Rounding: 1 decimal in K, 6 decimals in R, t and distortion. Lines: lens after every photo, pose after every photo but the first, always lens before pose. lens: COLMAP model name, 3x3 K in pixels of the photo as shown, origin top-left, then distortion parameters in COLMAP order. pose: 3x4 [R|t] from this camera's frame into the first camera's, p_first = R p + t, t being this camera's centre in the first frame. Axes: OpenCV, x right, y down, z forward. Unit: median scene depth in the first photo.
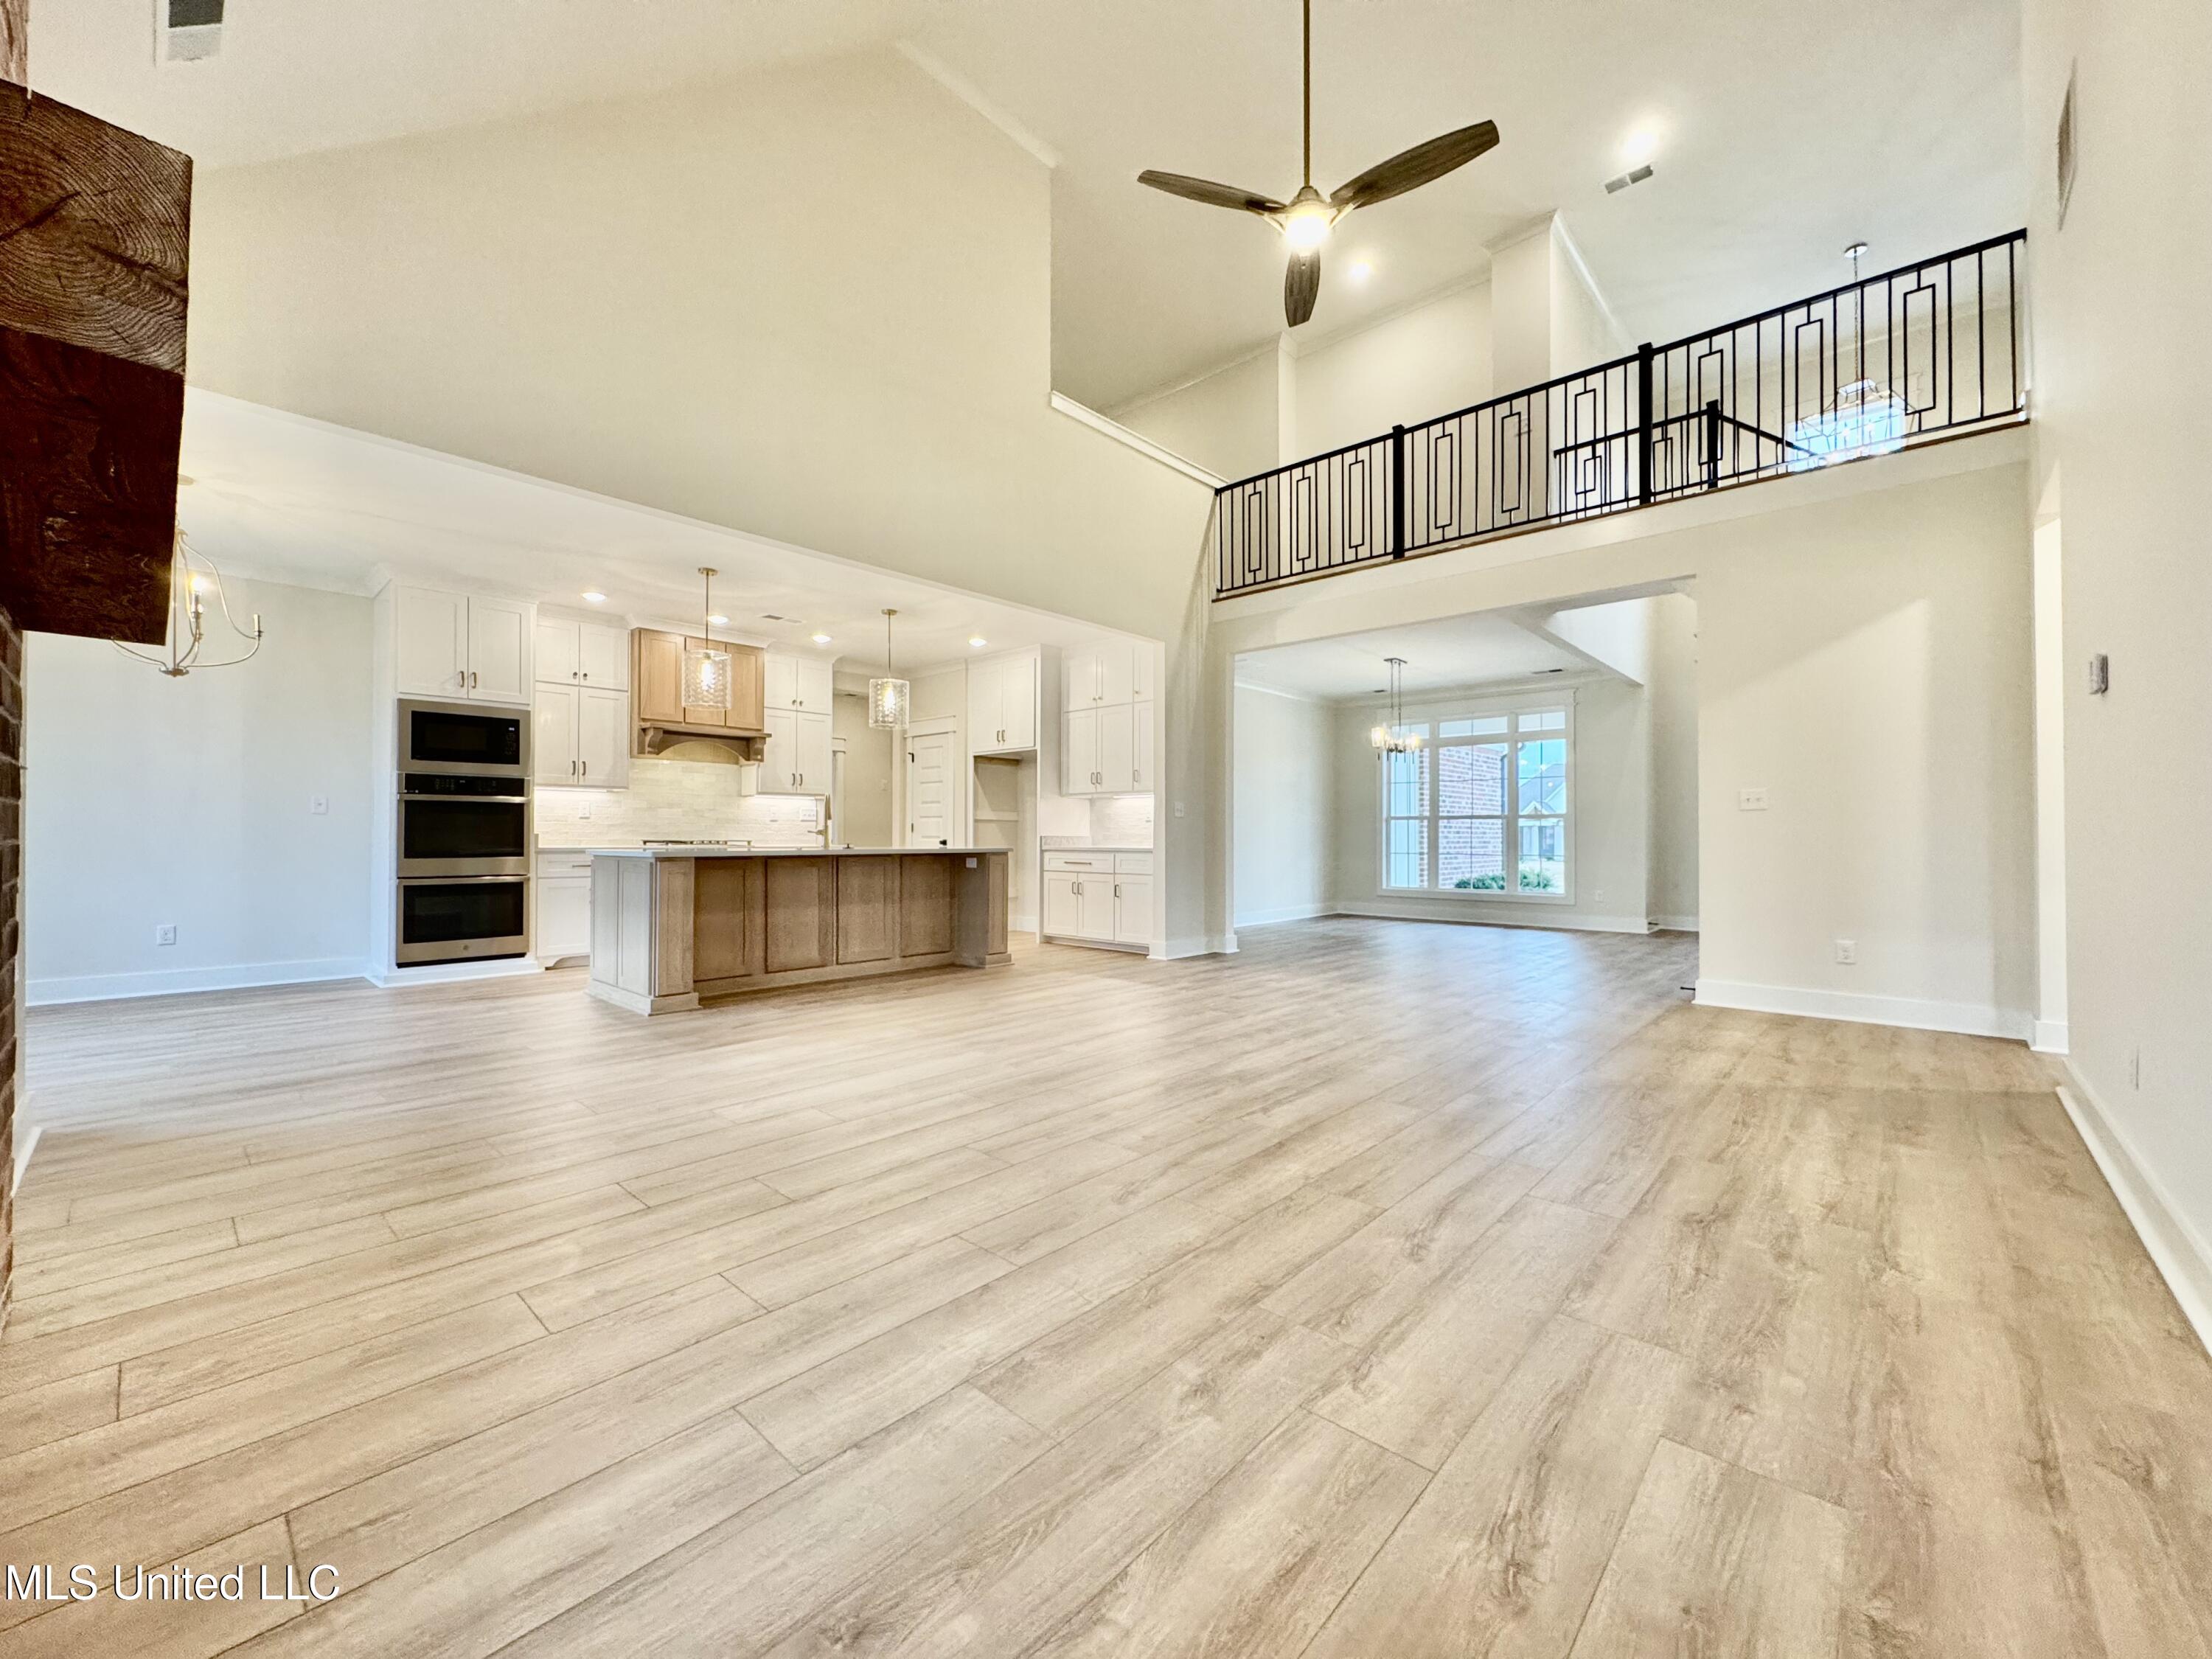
lens RADIAL K [[874.2, 0, 1106.0], [0, 874.2, 829.5], [0, 0, 1]] dist [0.000364, 0.000080]
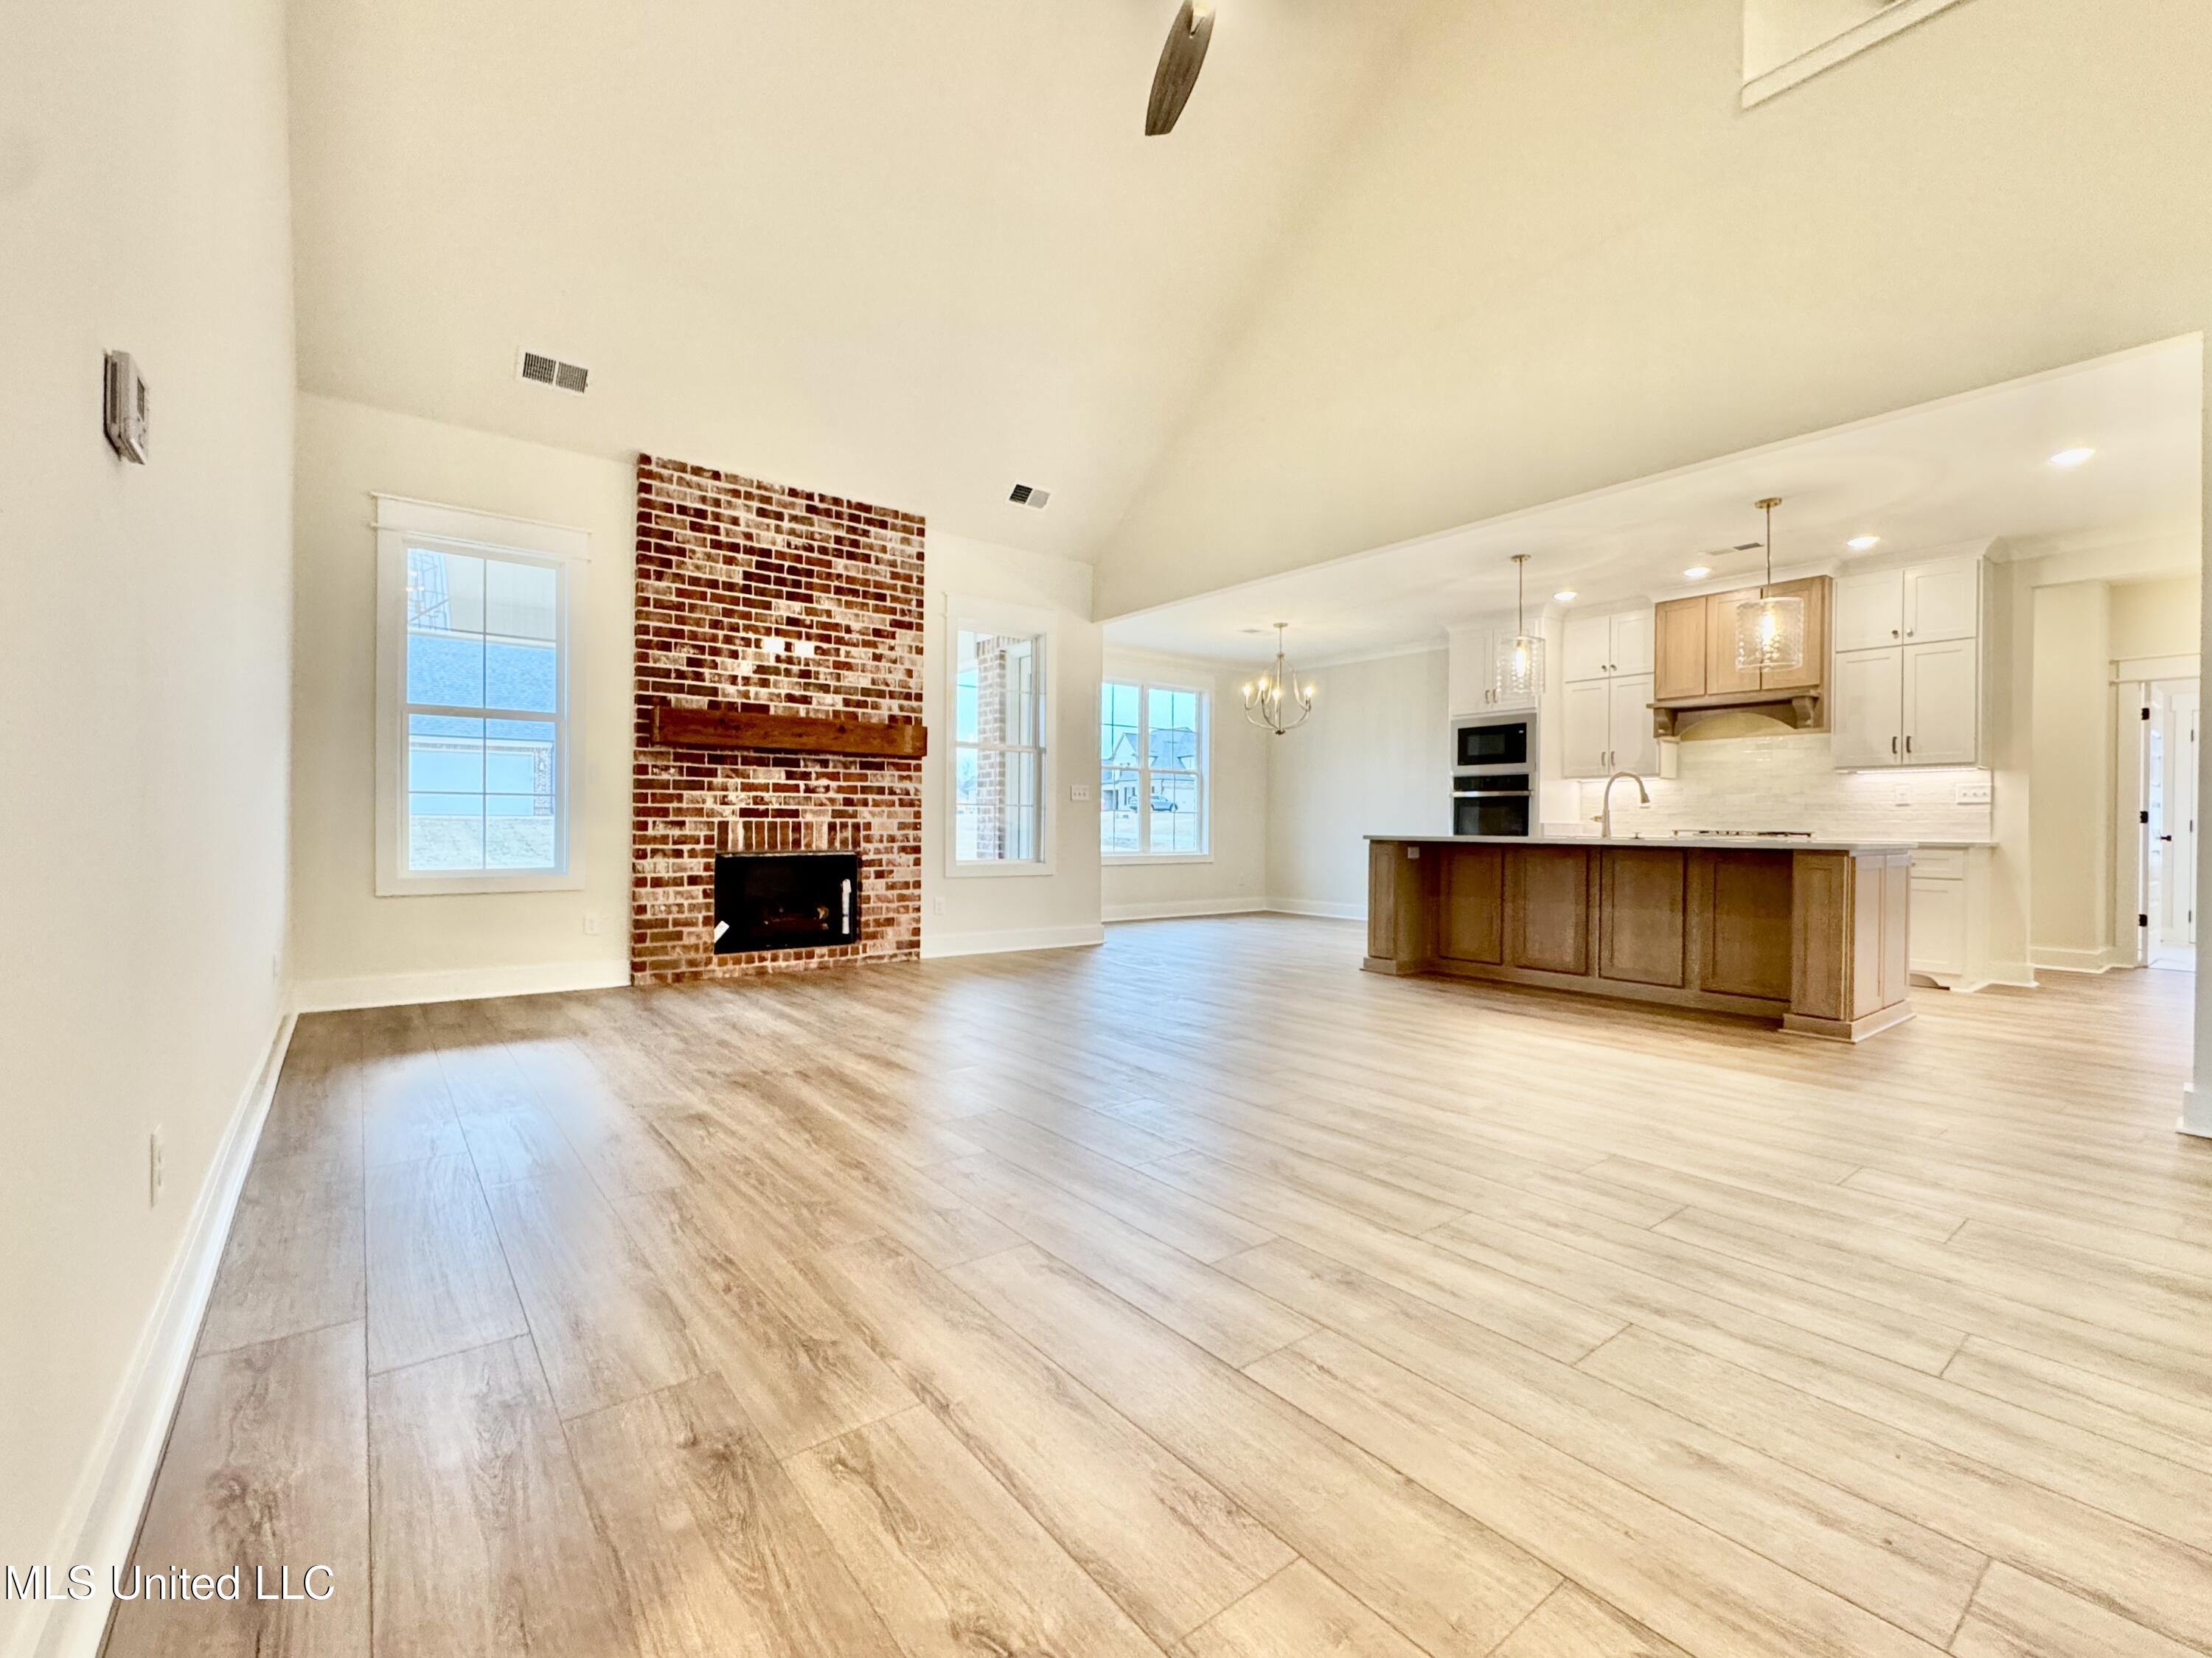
lens RADIAL K [[951.3, 0, 1106.0], [0, 951.3, 829.0], [0, 0, 1]] dist [-0.000429, -0.000074]
pose [[-0.160218, -0.000750, -0.987081, 0.646335], [-0.001742, 0.999998, -0.000477, 0.014836], [0.987080, 0.001643, -0.160219, 0.660375]]
